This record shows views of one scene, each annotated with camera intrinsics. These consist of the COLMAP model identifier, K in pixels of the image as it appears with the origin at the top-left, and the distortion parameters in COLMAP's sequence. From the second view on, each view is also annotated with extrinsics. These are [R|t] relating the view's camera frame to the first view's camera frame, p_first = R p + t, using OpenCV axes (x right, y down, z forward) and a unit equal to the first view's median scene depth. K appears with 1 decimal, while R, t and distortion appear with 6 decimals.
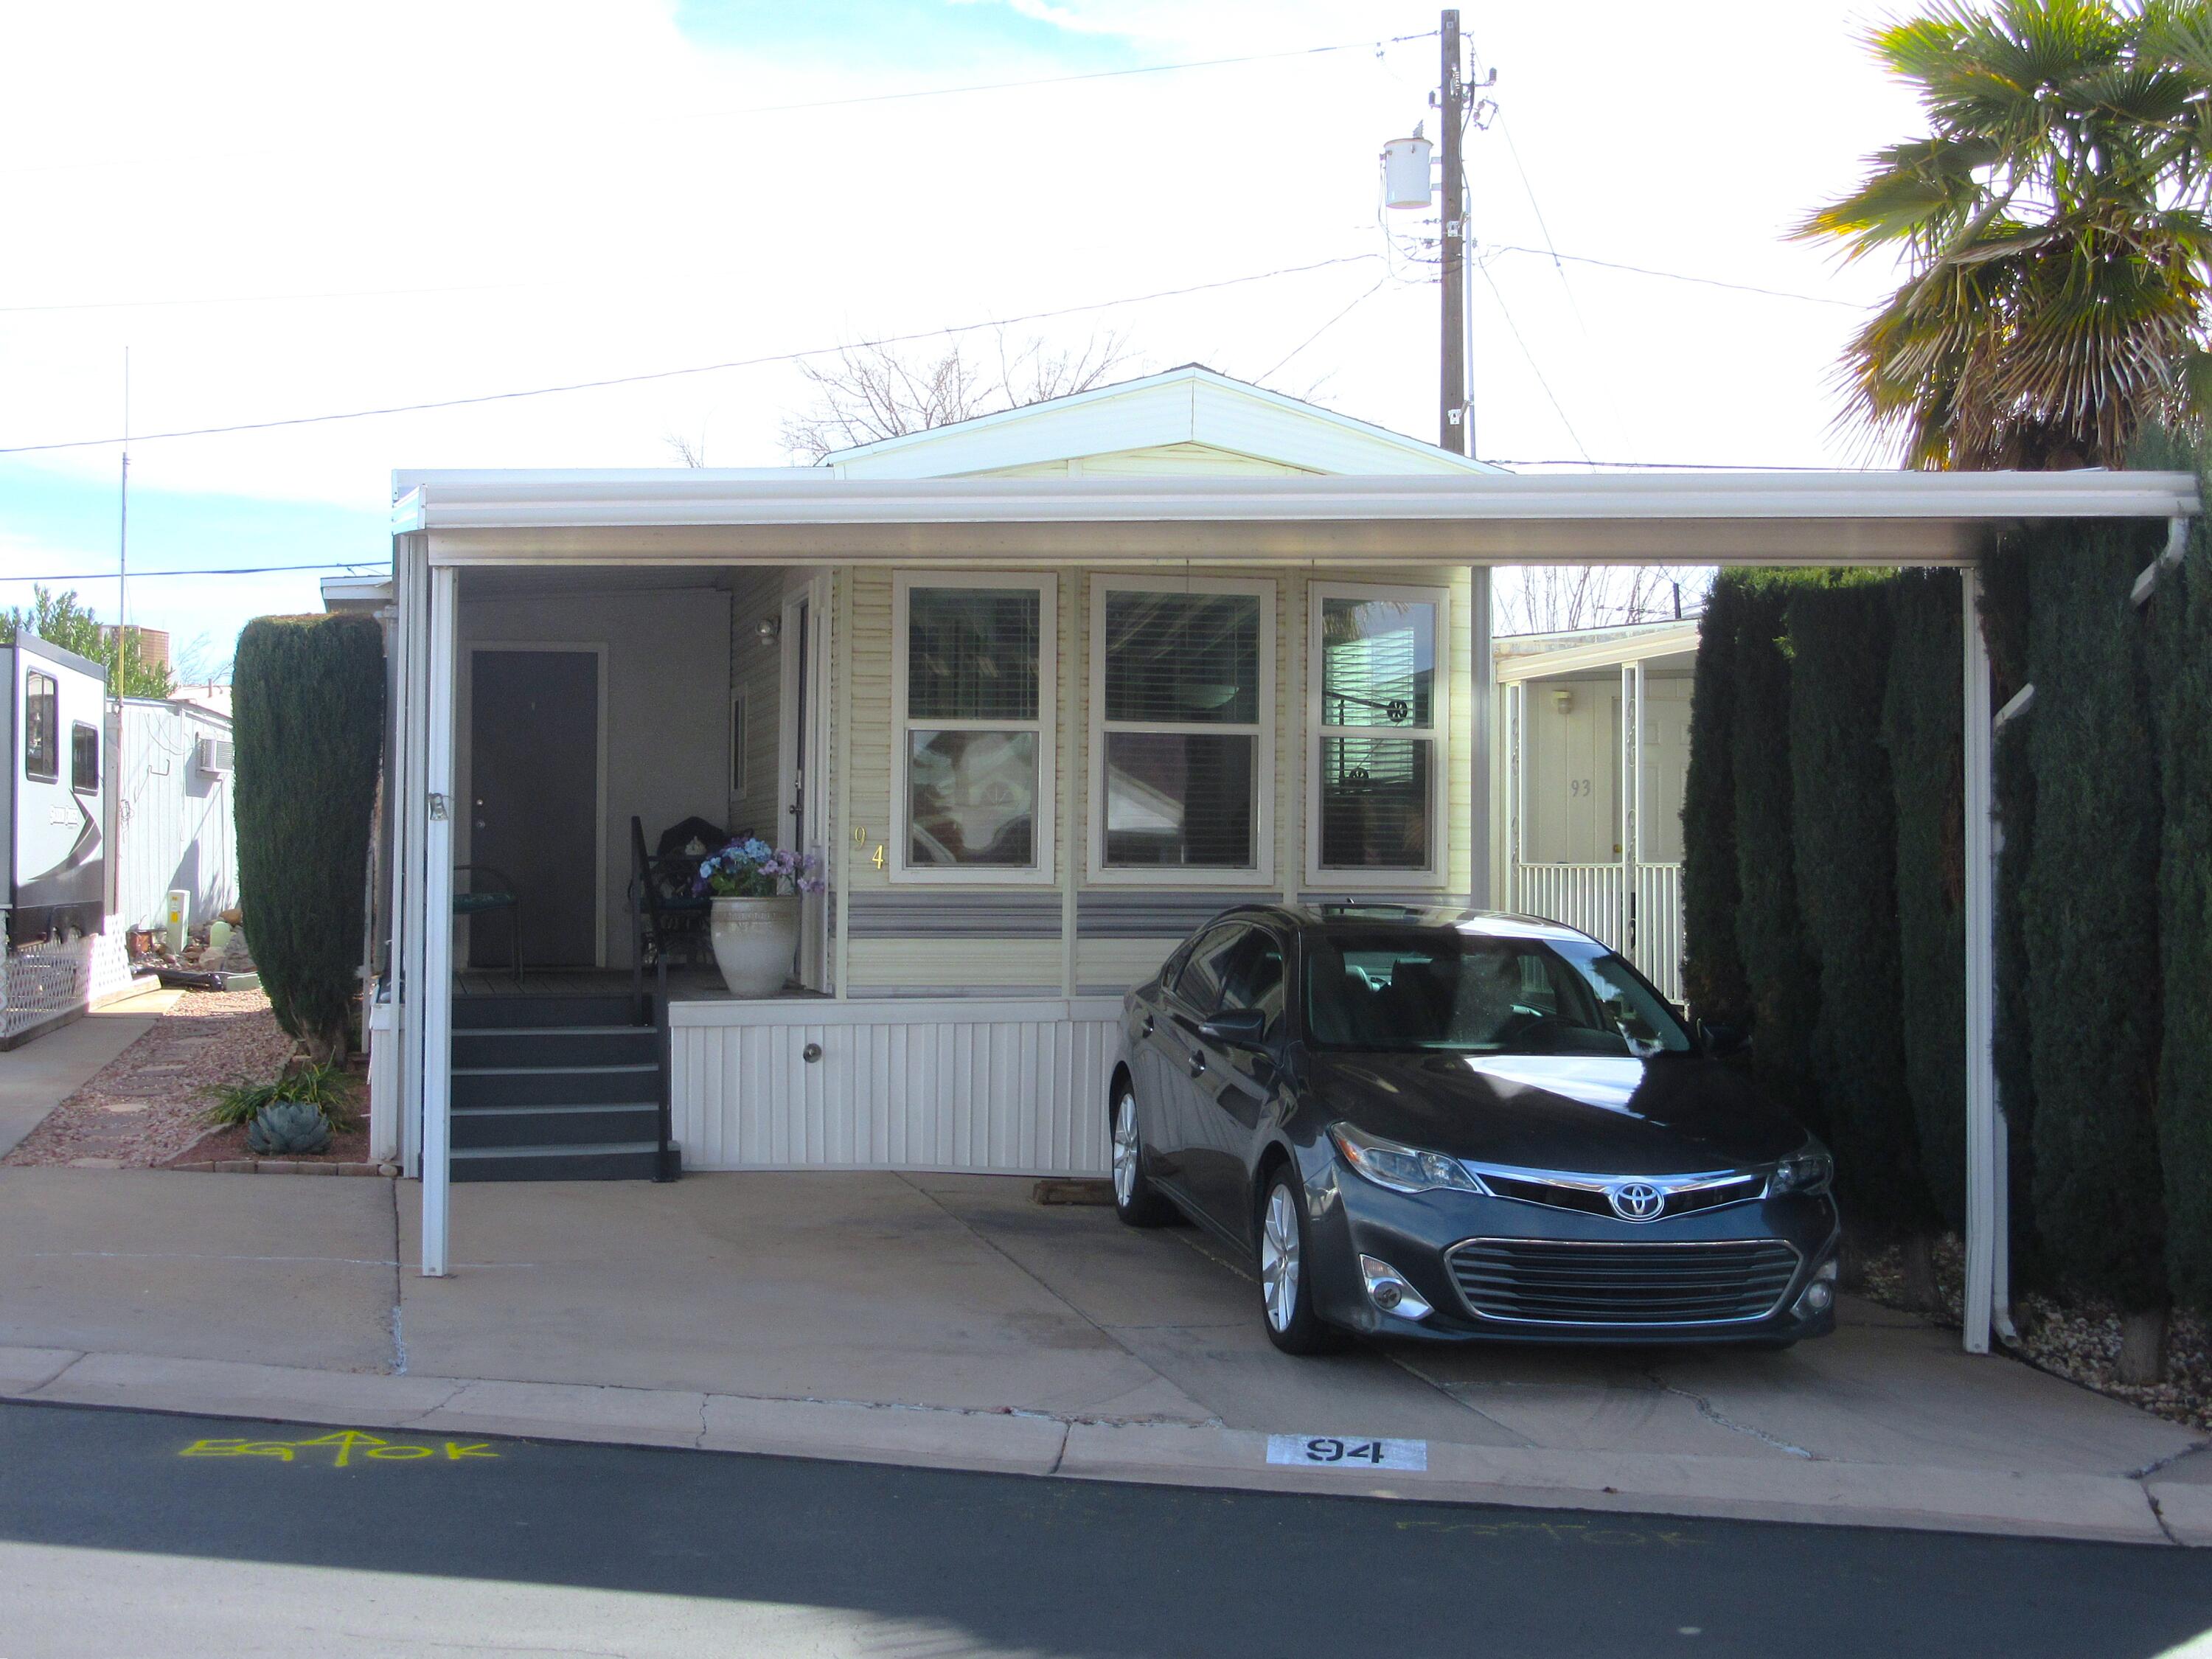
lens RADIAL K [[2809.9, 0, 1106.0], [0, 2809.9, 829.5], [0, 0, 1]] dist [-0.048667, -0.021660]
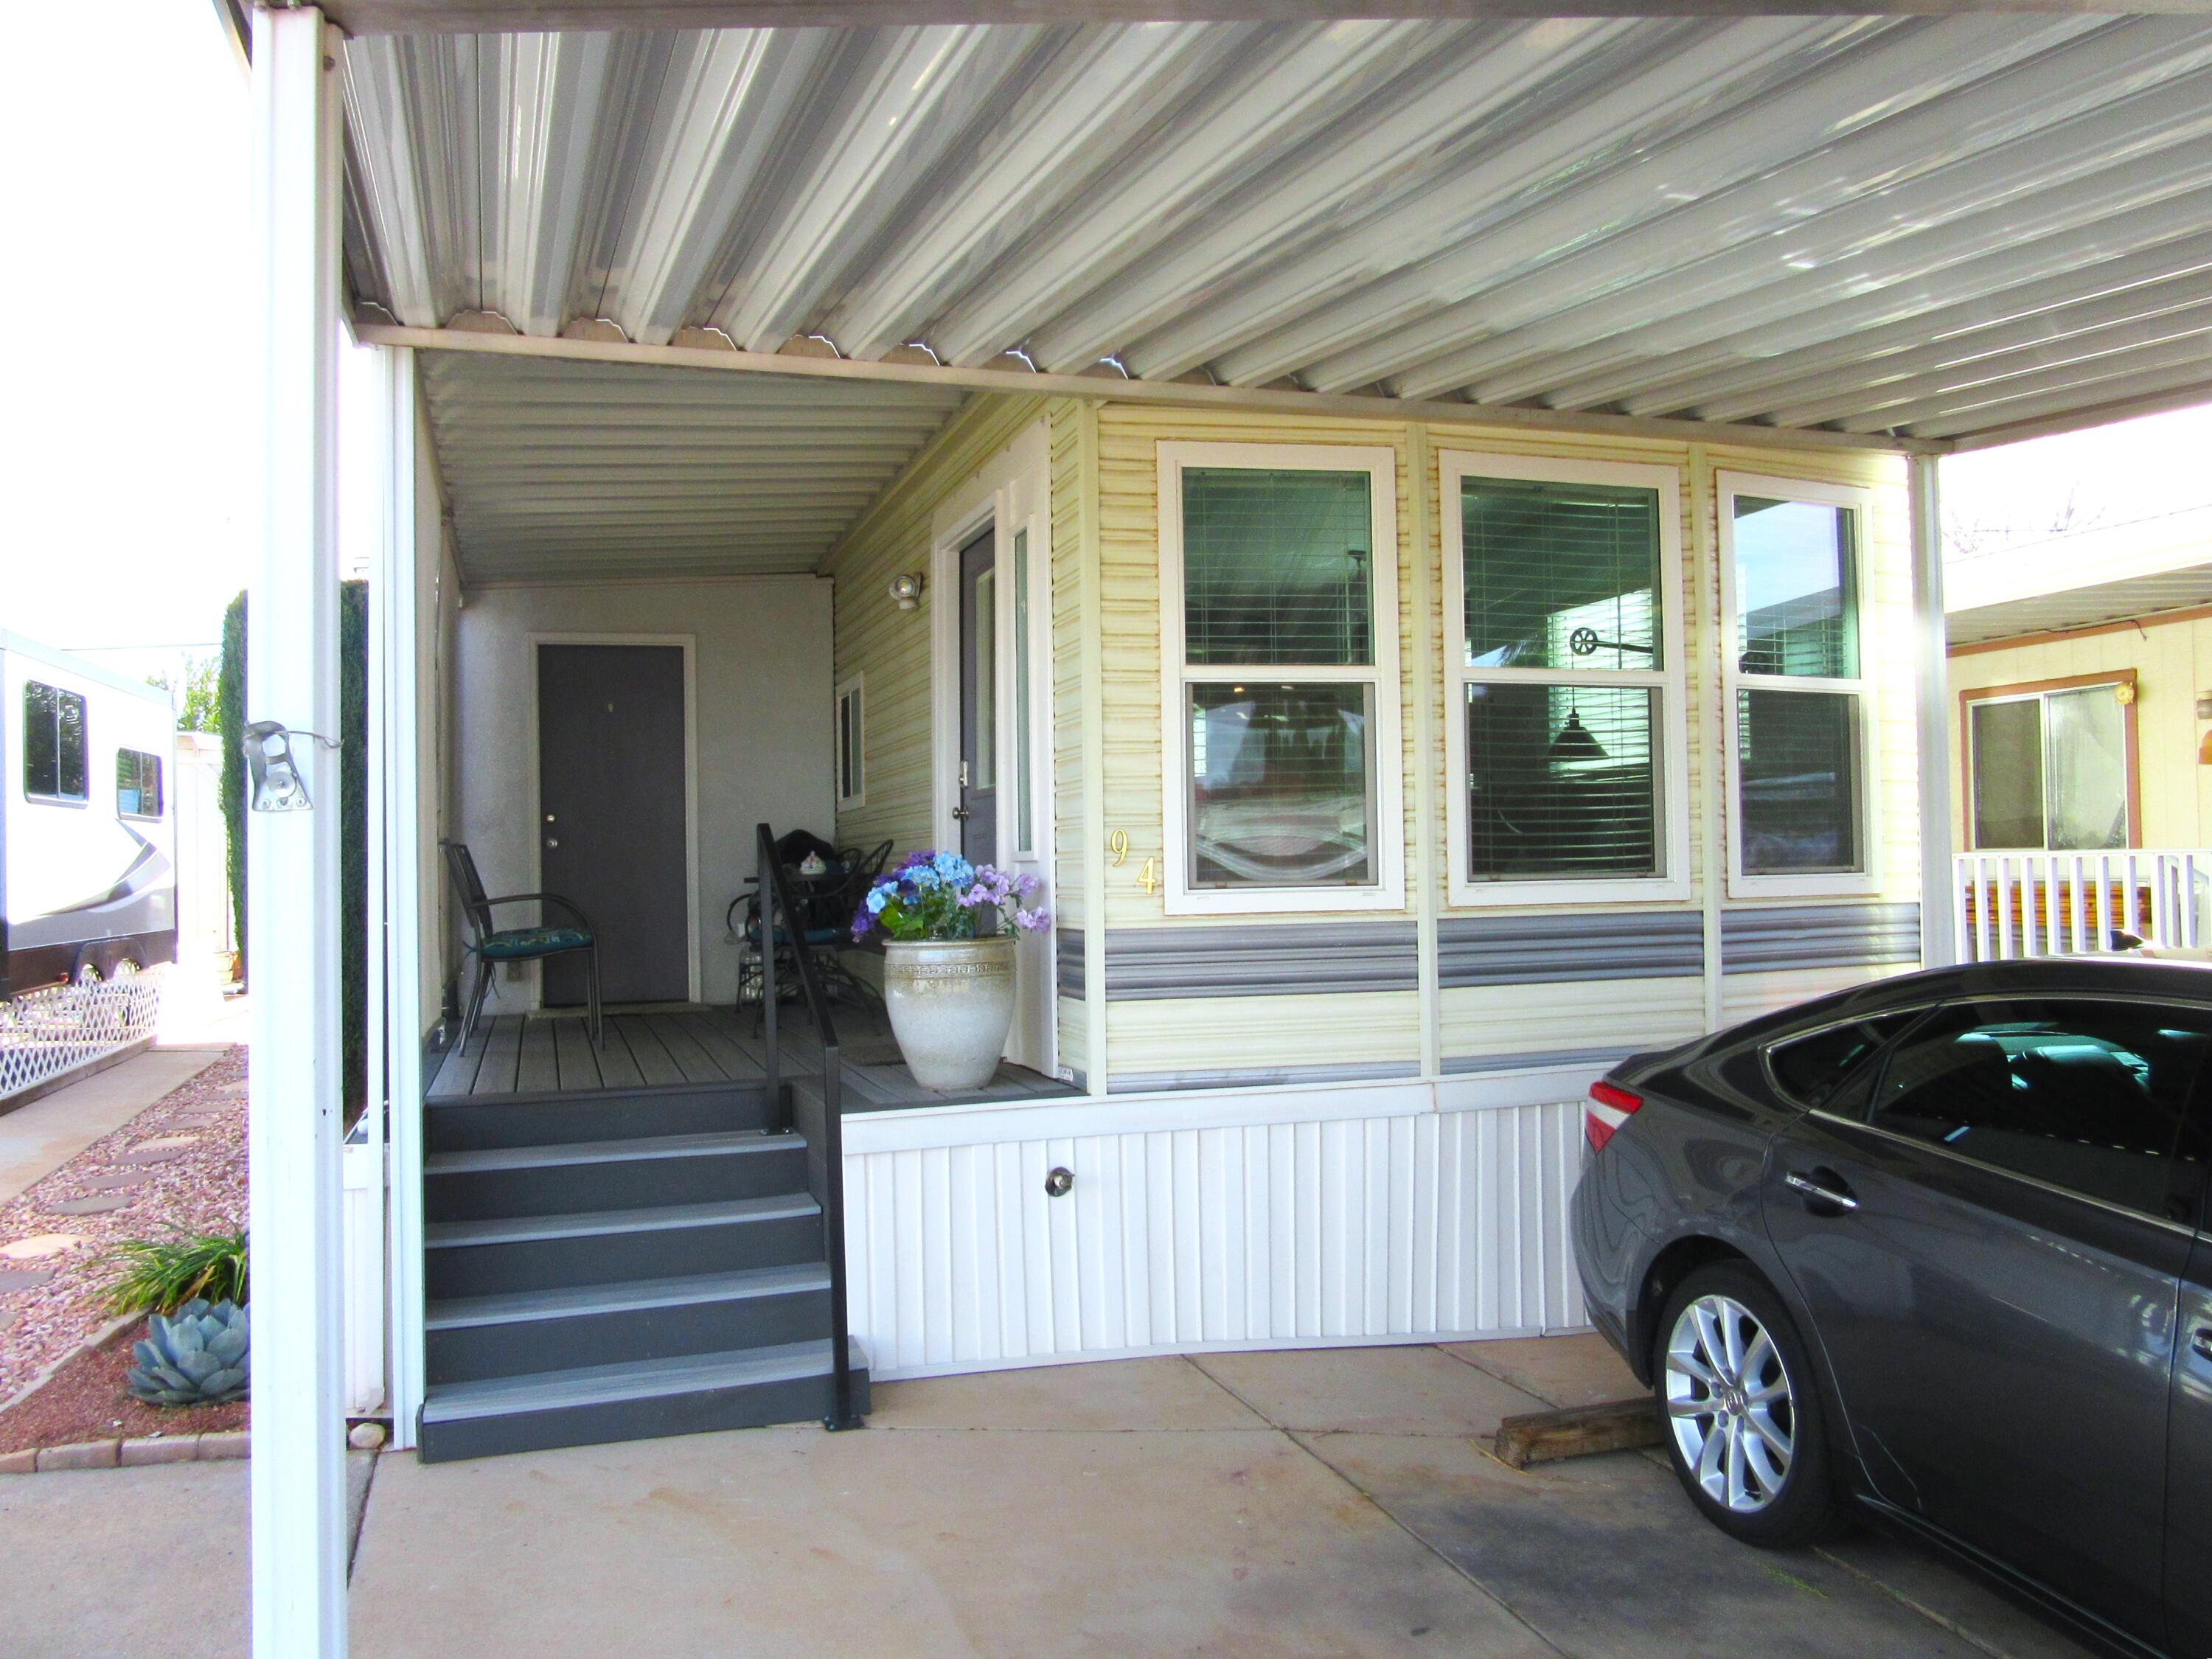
lens RADIAL K [[1665.1, 0, 1106.0], [0, 1665.1, 829.5], [0, 0, 1]] dist [-0.011931, 0.004734]
pose [[0.996251, -0.023253, 0.083331, -0.122251], [0.023677, 0.999711, -0.004103, 0.000402], [-0.083211, 0.006061, 0.996513, 0.609246]]
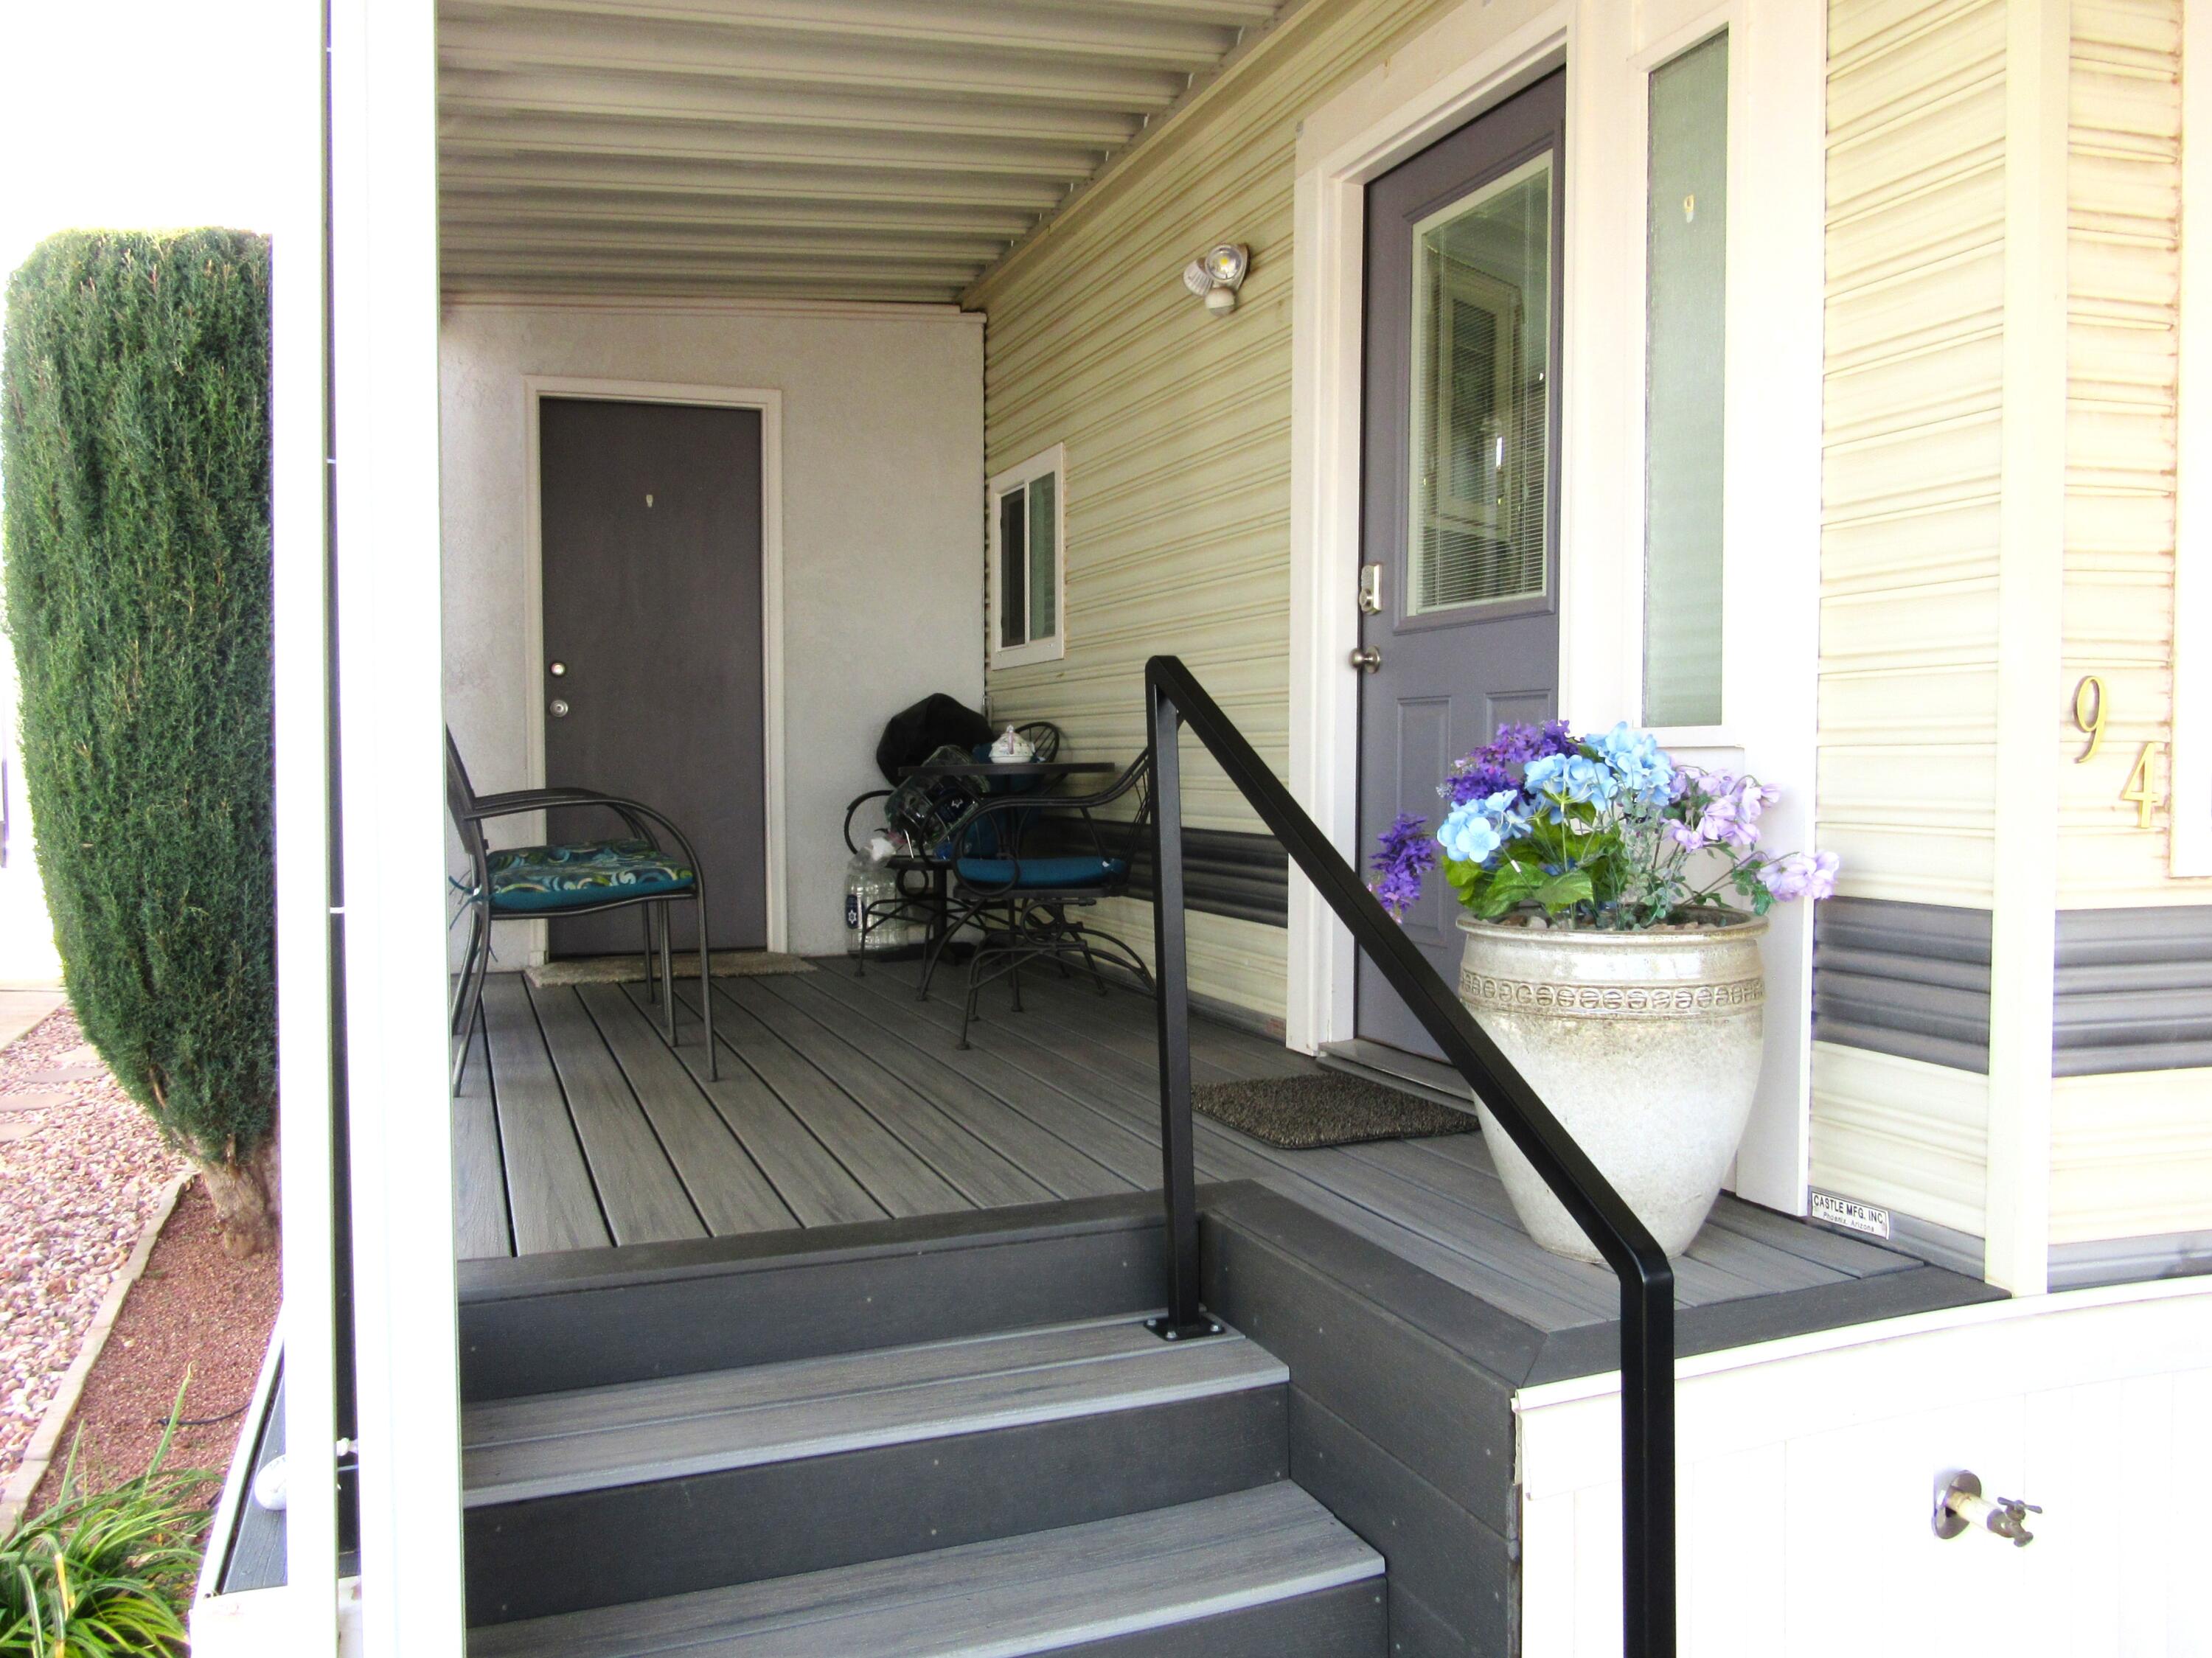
lens RADIAL K [[1685.7, 0, 1090.2], [0, 1685.7, 822.2], [0, 0, 1]] dist [-0.010919, -0.002041]
pose [[0.992721, -0.012149, 0.119822, -0.205291], [0.005188, 0.998289, 0.058237, 0.002933], [-0.120325, -0.057192, 0.991086, 0.842762]]
